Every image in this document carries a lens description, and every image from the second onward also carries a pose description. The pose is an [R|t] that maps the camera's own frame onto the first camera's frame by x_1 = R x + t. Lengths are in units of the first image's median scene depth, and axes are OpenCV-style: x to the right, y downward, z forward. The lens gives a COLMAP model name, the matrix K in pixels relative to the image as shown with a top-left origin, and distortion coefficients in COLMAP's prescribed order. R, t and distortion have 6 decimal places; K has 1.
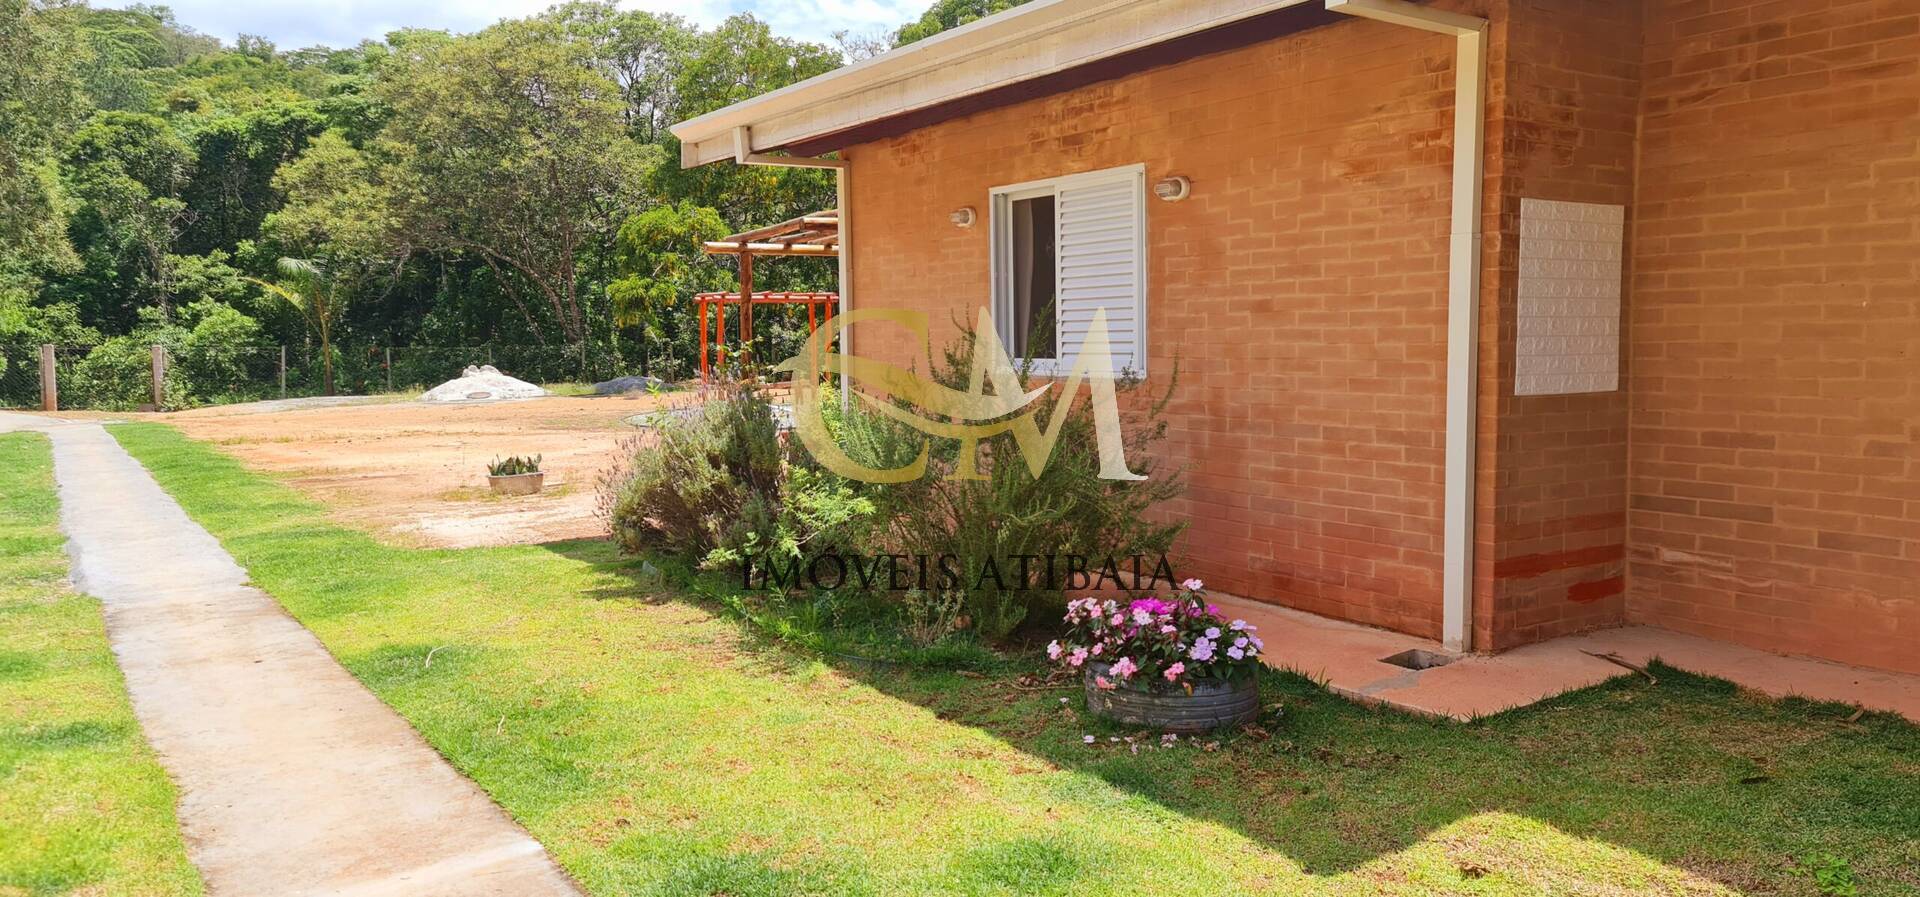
lens RADIAL K [[1369.4, 0, 961.8], [0, 1369.4, 448.9], [0, 0, 1]] dist [0.010392, 0.000959]
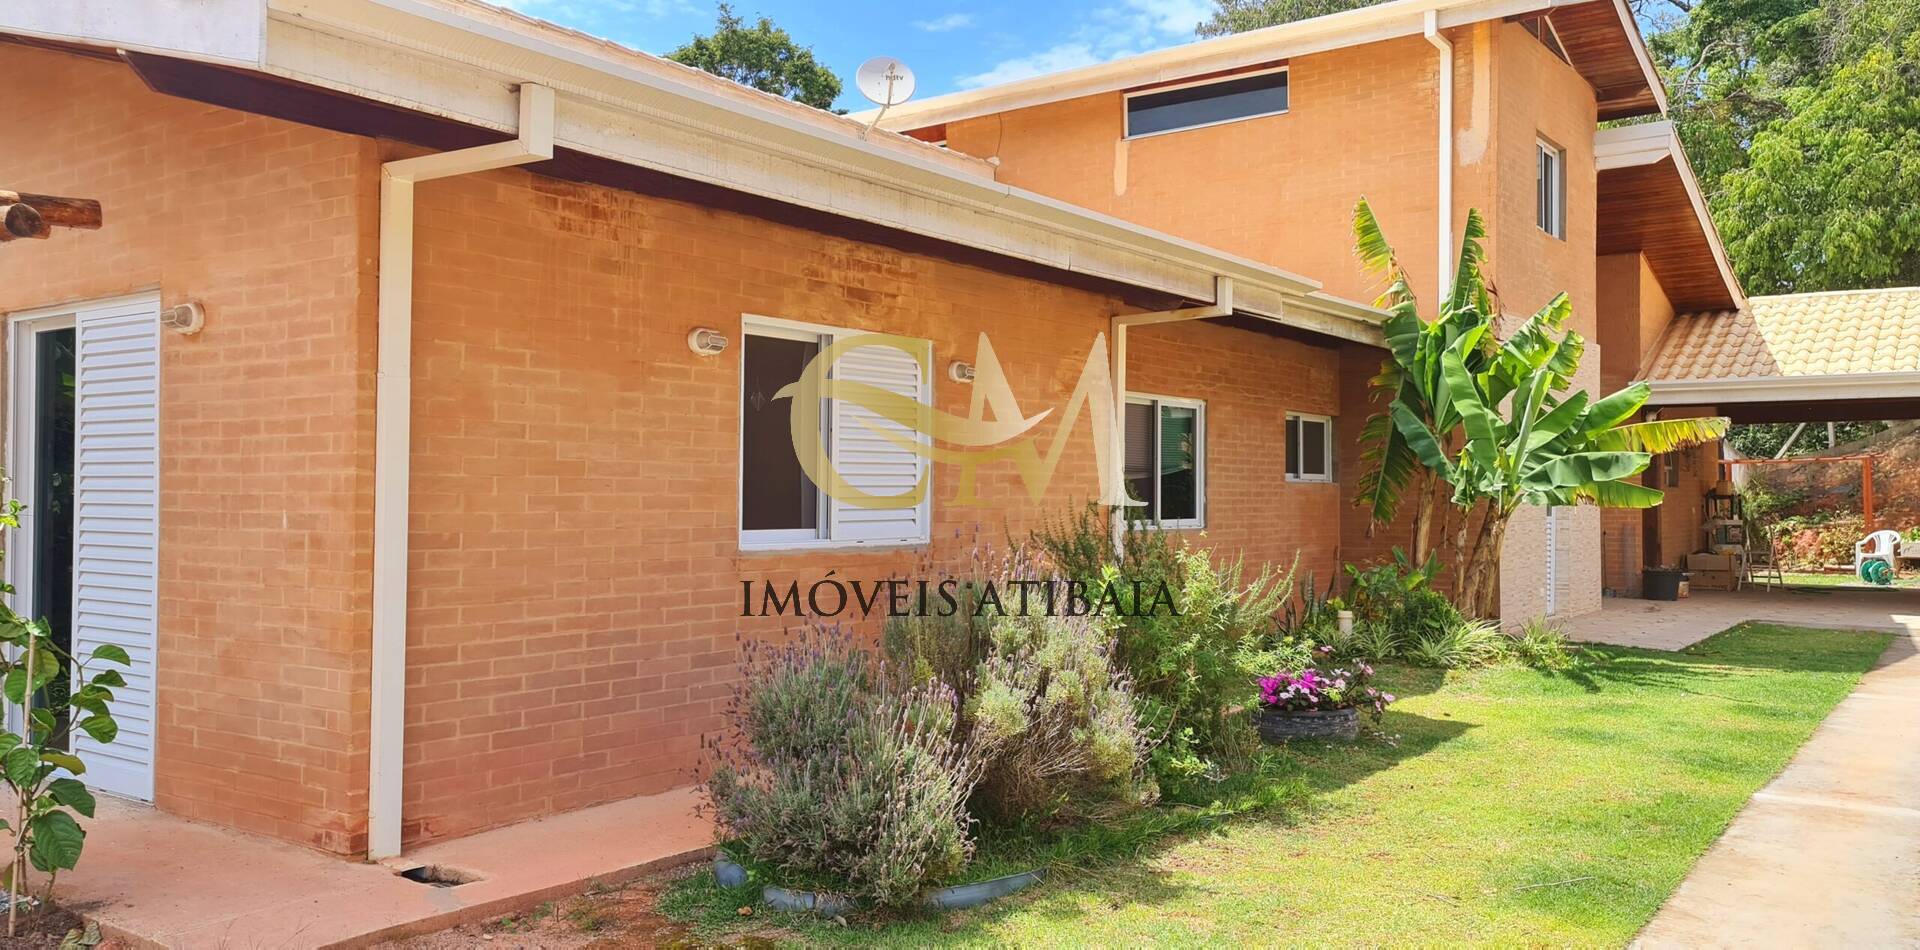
lens RADIAL K [[1493.5, 0, 960.1], [0, 1493.5, 476.2], [0, 0, 1]] dist [0.000014, -0.000007]
pose [[-0.365293, 0.023776, 0.930589, -0.888984], [0.082371, 0.996578, 0.006872, -0.102251], [-0.927241, 0.079164, -0.366001, 1.315517]]
